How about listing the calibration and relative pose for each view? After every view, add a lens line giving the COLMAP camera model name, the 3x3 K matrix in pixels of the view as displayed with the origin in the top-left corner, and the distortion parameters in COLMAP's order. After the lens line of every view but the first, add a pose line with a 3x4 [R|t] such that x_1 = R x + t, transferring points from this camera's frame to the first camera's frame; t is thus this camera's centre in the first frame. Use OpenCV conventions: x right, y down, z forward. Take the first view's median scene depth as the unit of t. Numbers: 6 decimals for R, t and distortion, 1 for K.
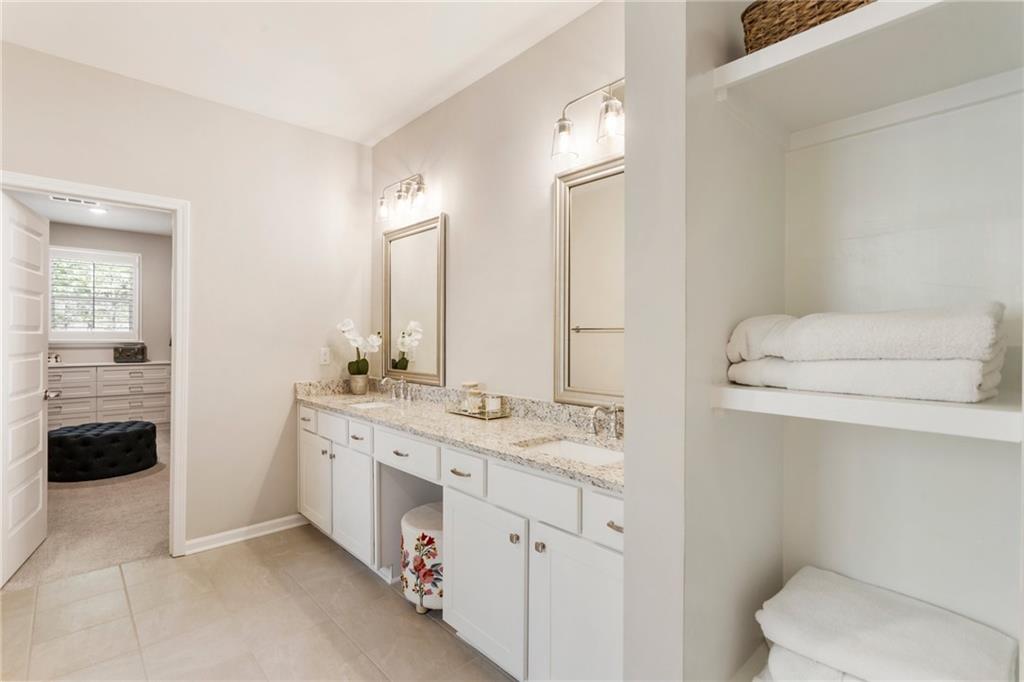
lens RADIAL K [[487.3, 0, 512.8], [0, 487.3, 338.2], [0, 0, 1]] dist [0.000671, 0.003809]
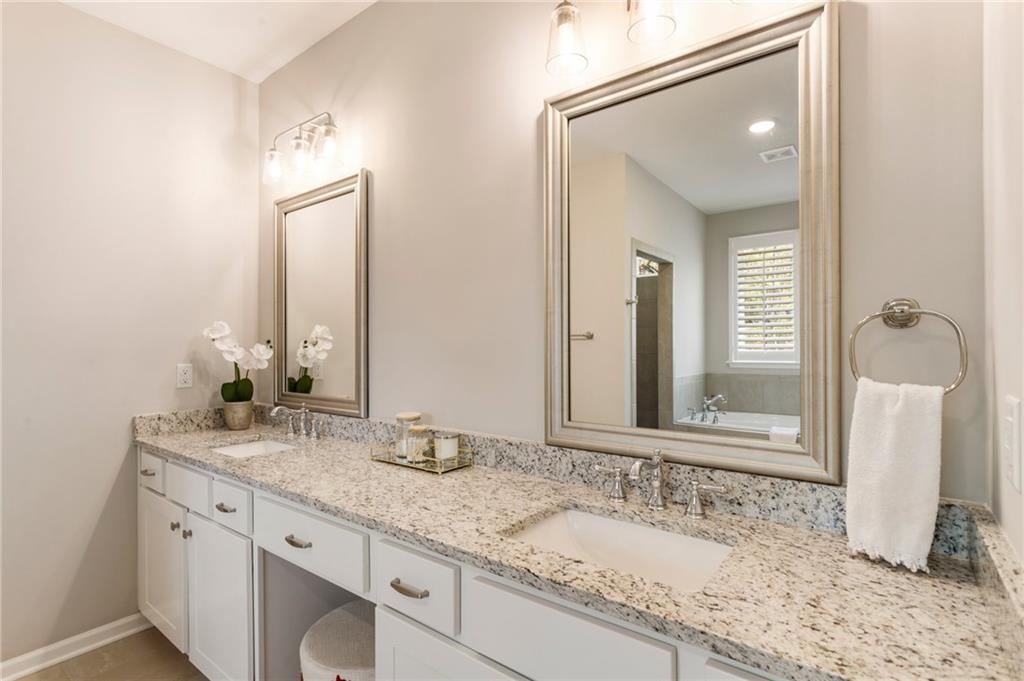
lens RADIAL K [[487.3, 0, 511.1], [0, 487.3, 344.3], [0, 0, 1]] dist [0.000671, 0.003809]
pose [[0.985159, -0.005160, 0.171564, -0.061097], [0.006265, 0.999963, -0.005900, -0.000475], [-0.171527, 0.006888, 0.985155, 0.299391]]
